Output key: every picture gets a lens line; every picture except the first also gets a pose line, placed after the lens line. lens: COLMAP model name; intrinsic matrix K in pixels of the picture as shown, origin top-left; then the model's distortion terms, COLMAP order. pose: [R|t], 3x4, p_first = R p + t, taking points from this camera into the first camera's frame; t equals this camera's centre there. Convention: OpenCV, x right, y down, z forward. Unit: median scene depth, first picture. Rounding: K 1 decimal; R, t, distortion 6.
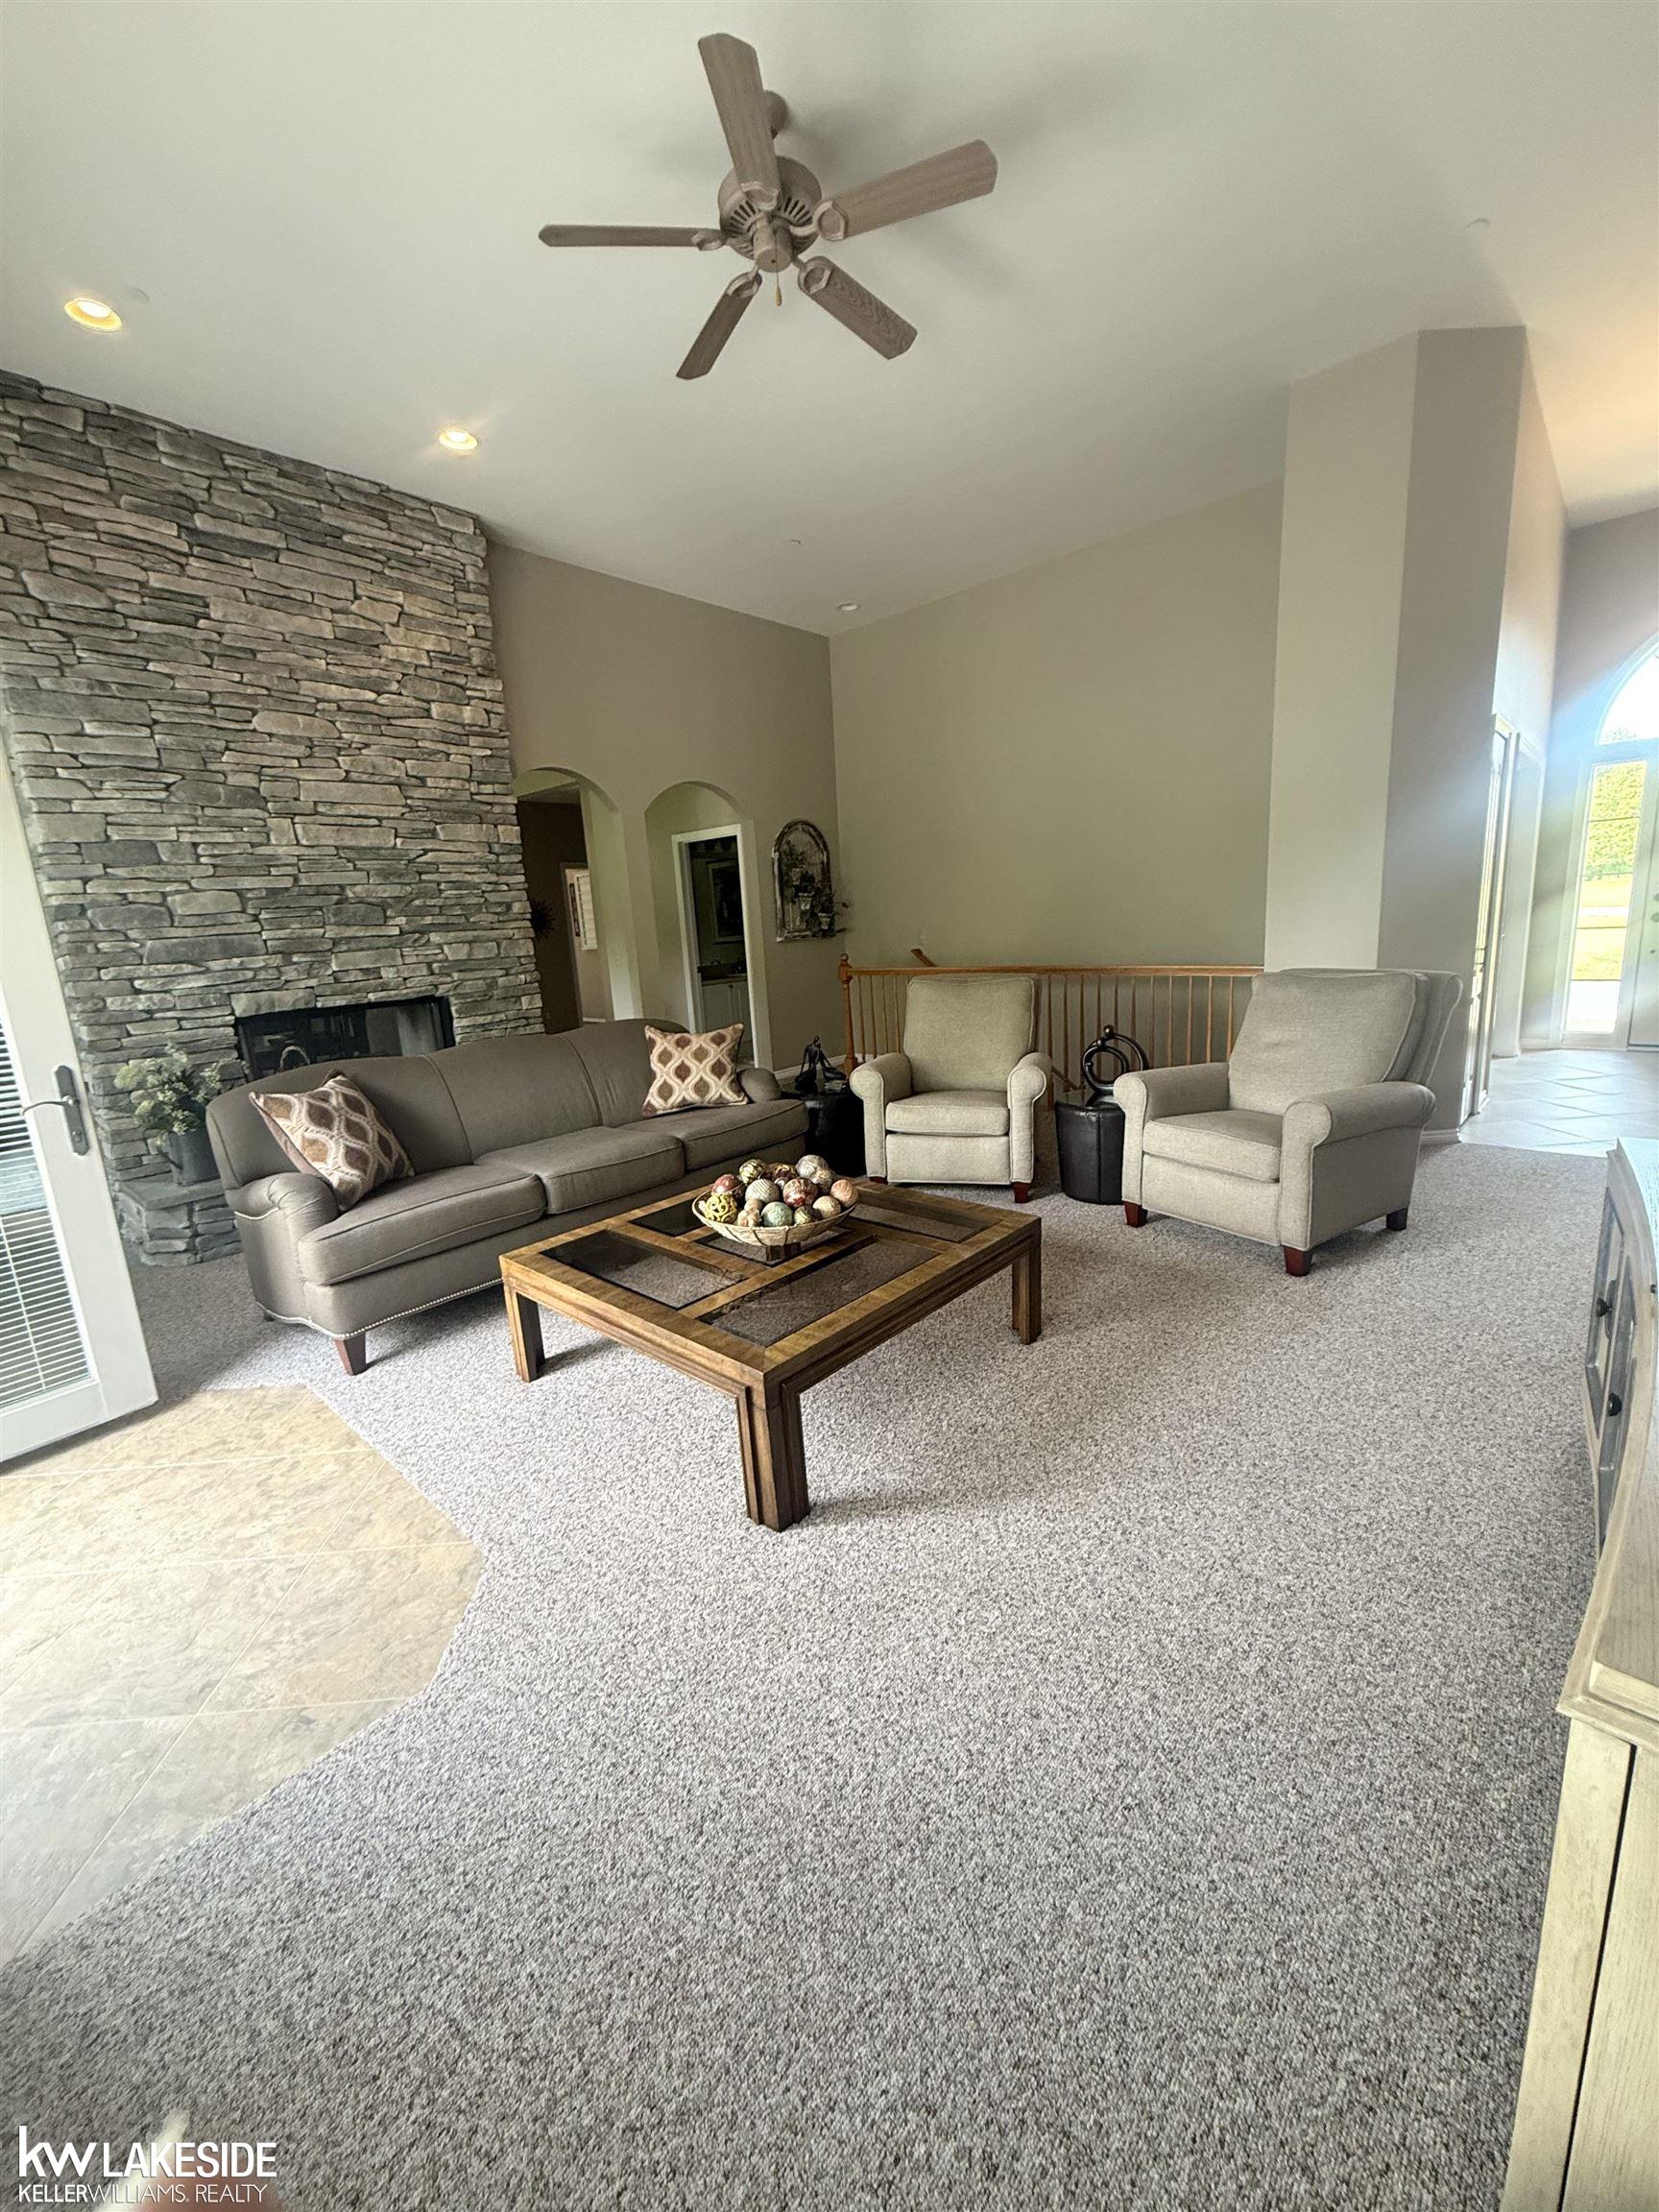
lens RADIAL K [[881.4, 0, 829.6], [0, 881.4, 1099.5], [0, 0, 1]] dist [0.000927, -0.000310]
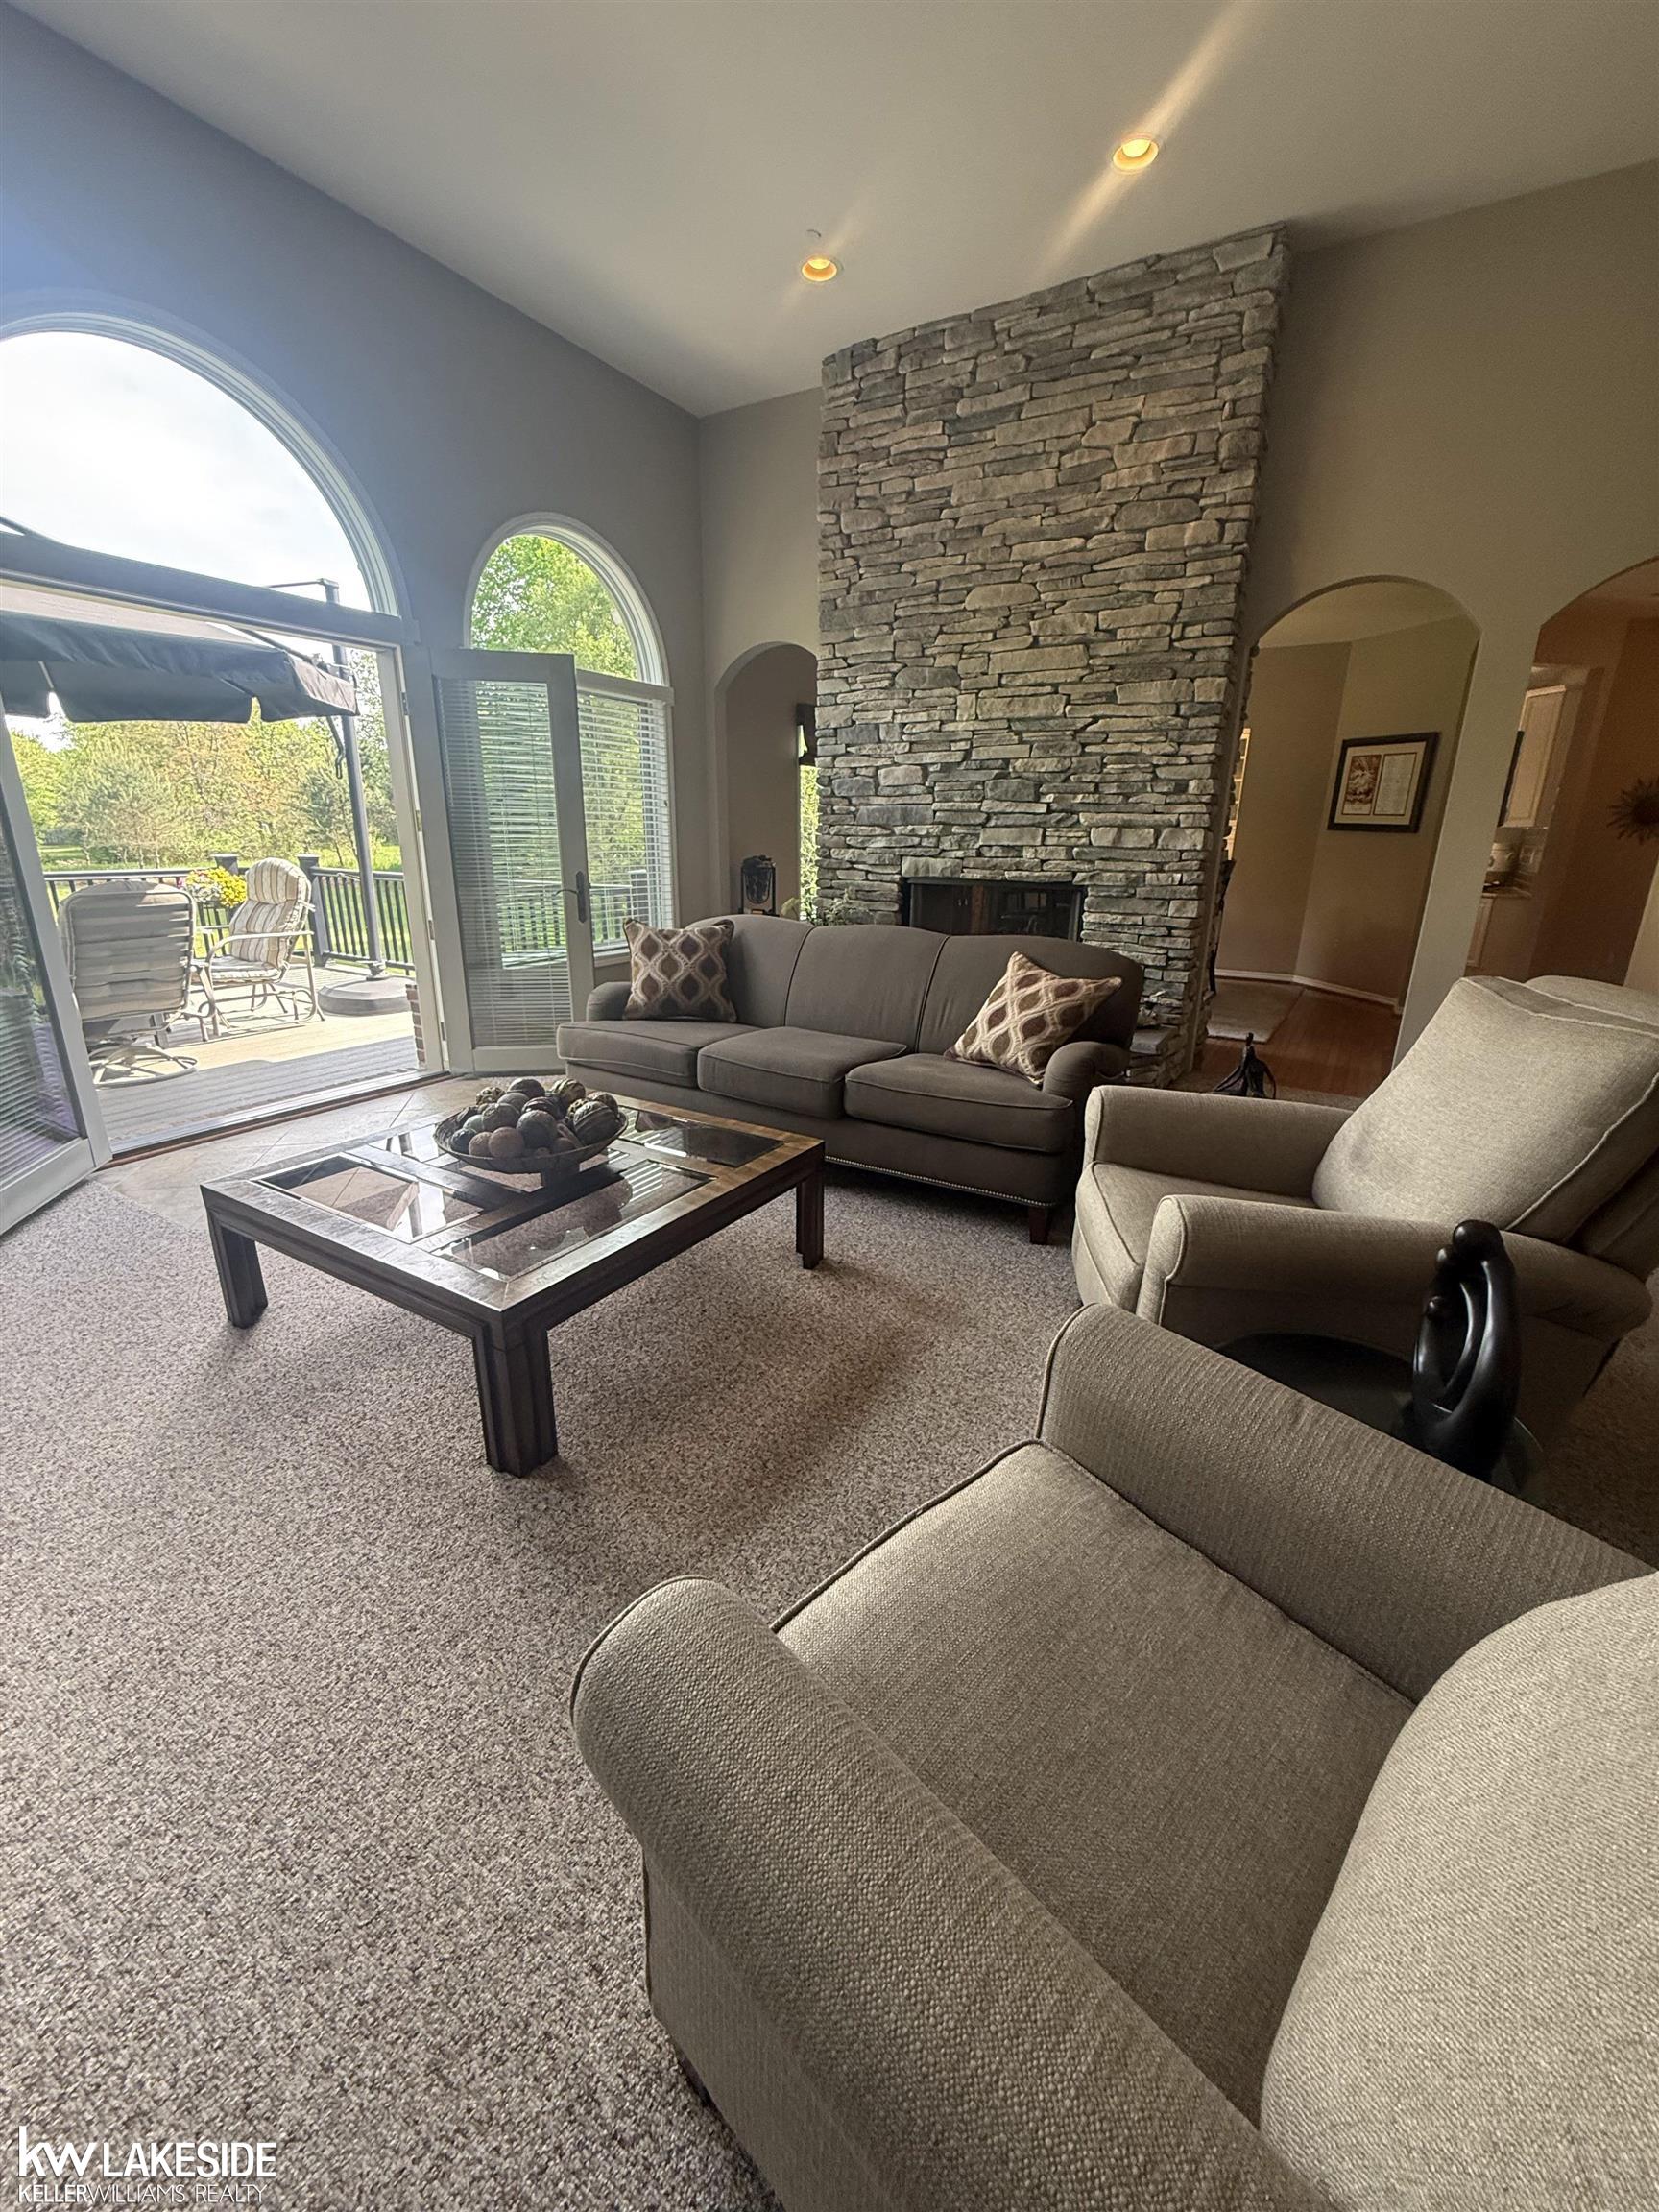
lens RADIAL K [[881.4, 0, 830.8], [0, 881.4, 1098.6], [0, 0, 1]] dist [0.000927, -0.000310]
pose [[0.194308, 0.347221, -0.917432, 0.517100], [-0.223938, 0.926262, 0.303134, -0.159572], [0.955037, 0.146546, 0.257736, 0.670010]]
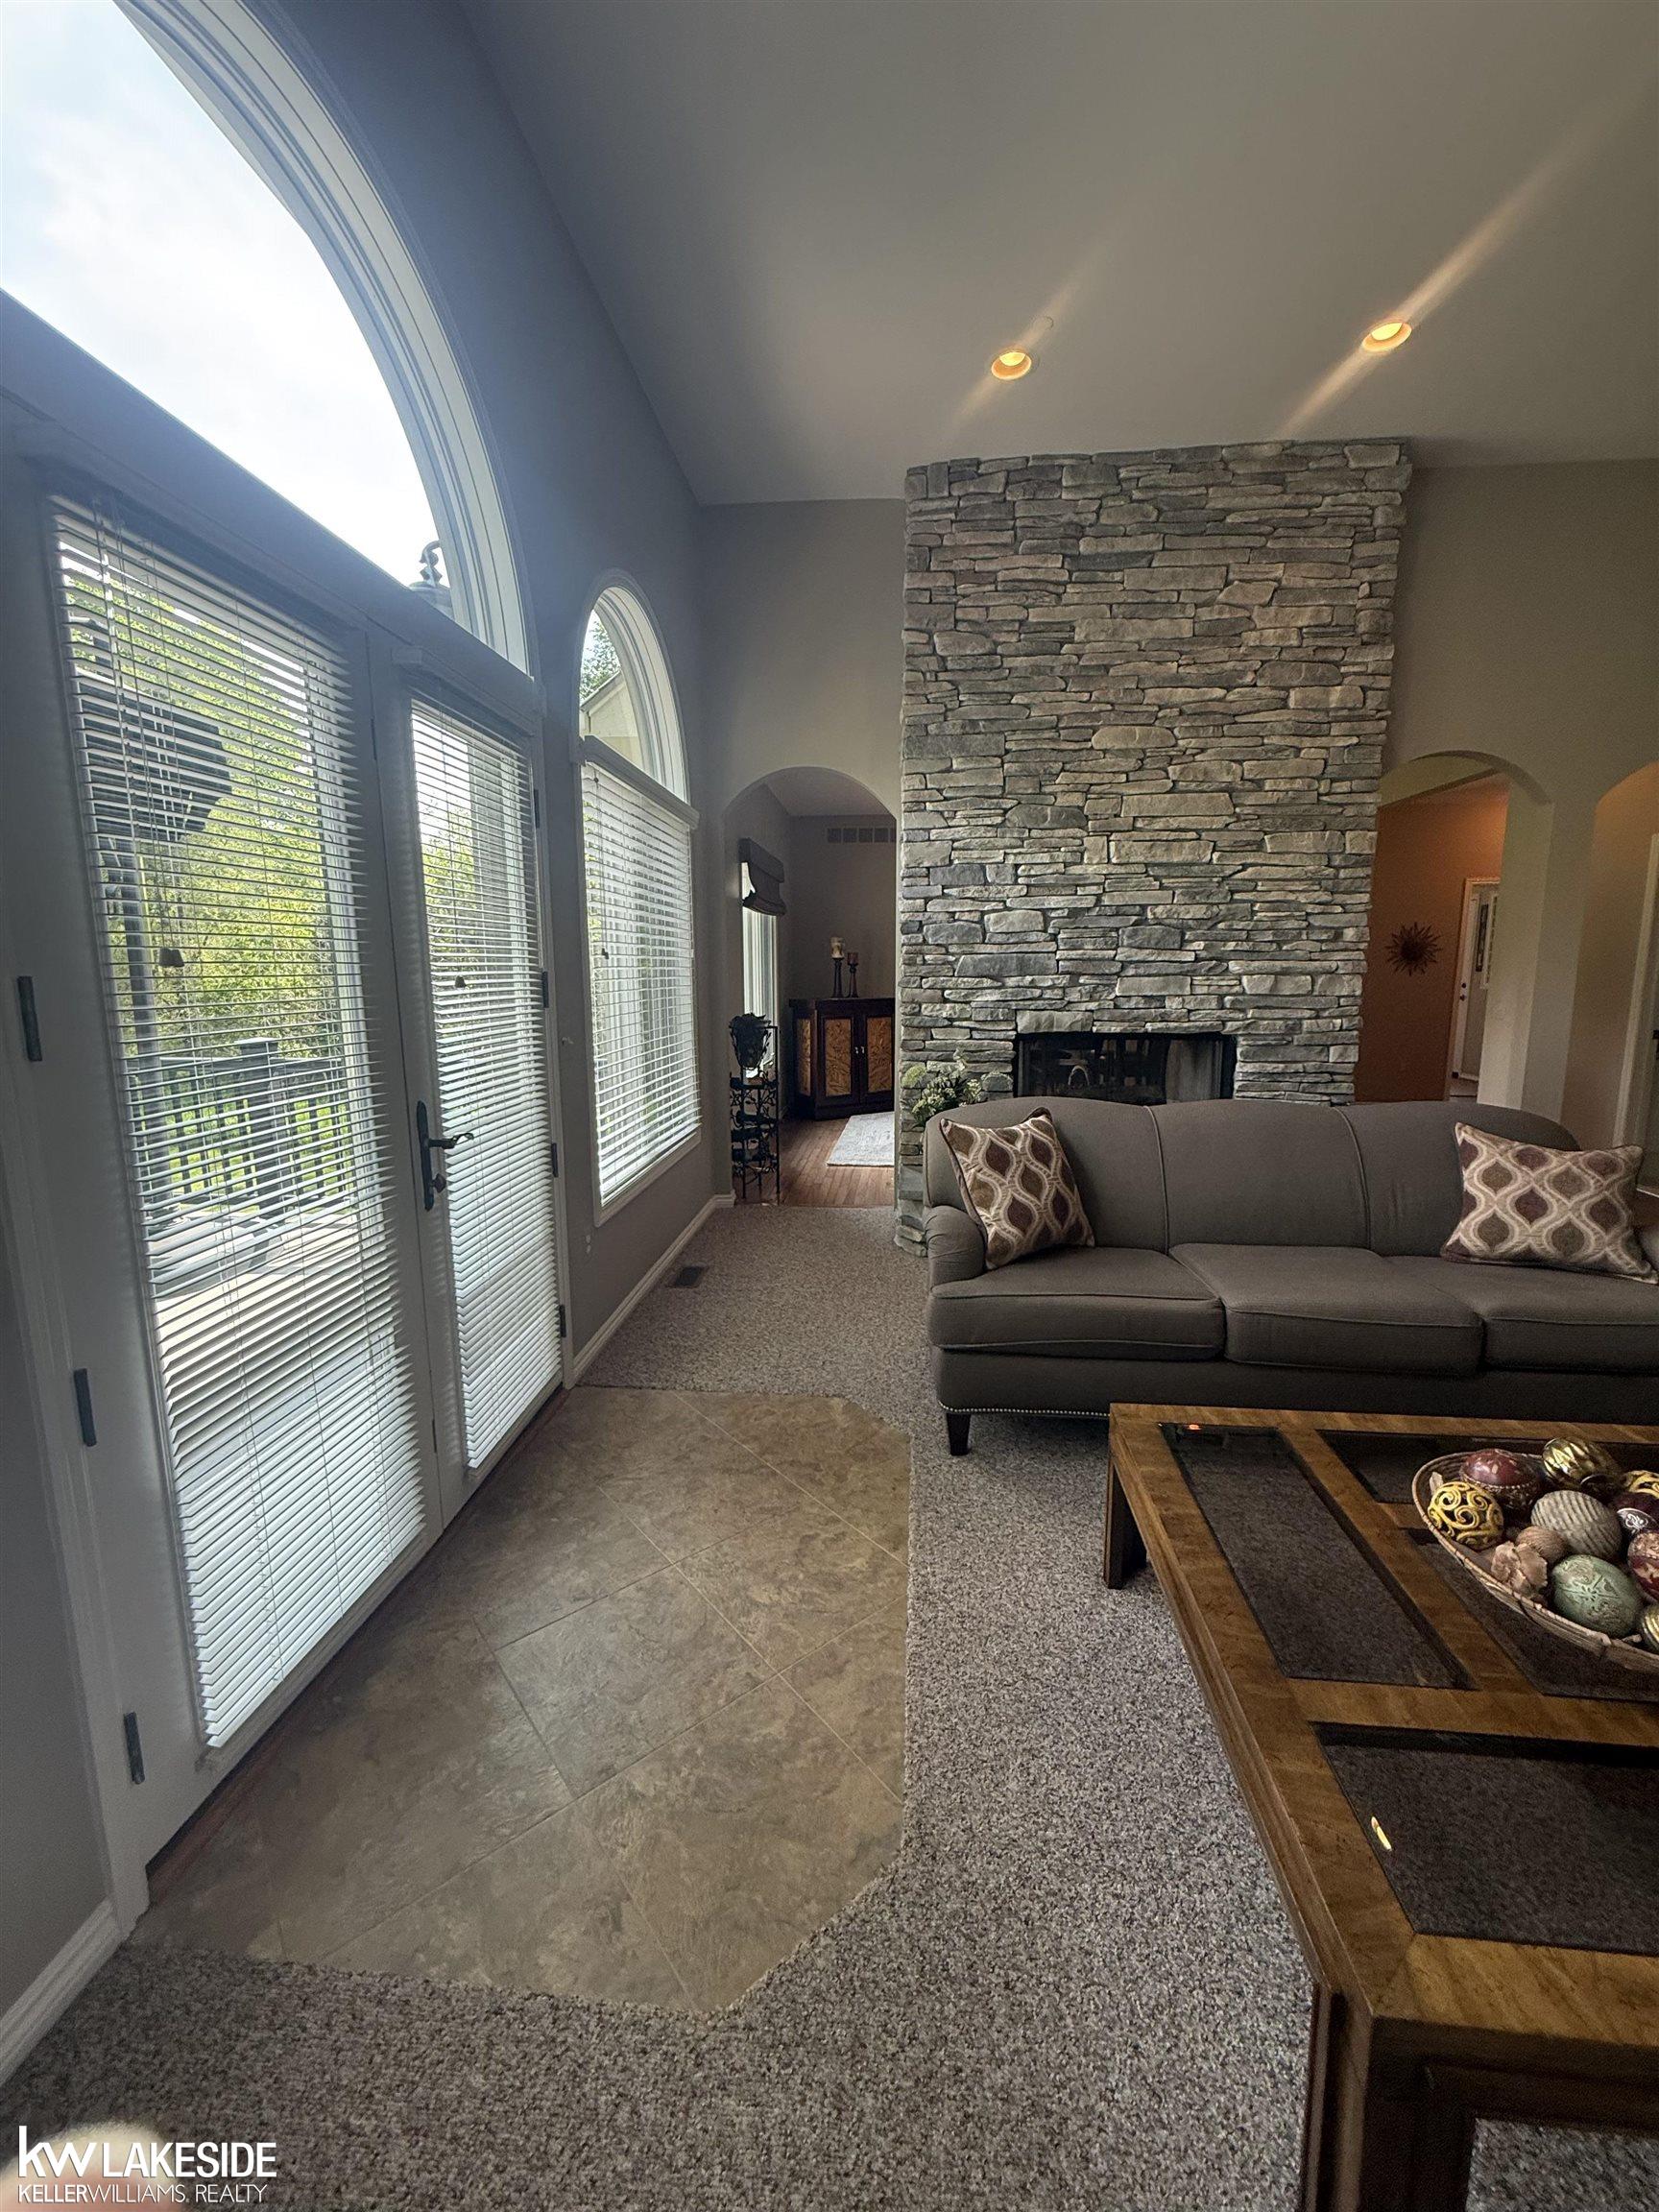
lens RADIAL K [[881.4, 0, 831.4], [0, 881.4, 1100.0], [0, 0, 1]] dist [0.000927, -0.000310]
pose [[0.600306, 0.176690, -0.780009, 0.010800], [-0.193801, 0.978361, 0.072469, -0.050790], [0.775934, 0.107663, 0.621558, 0.210124]]
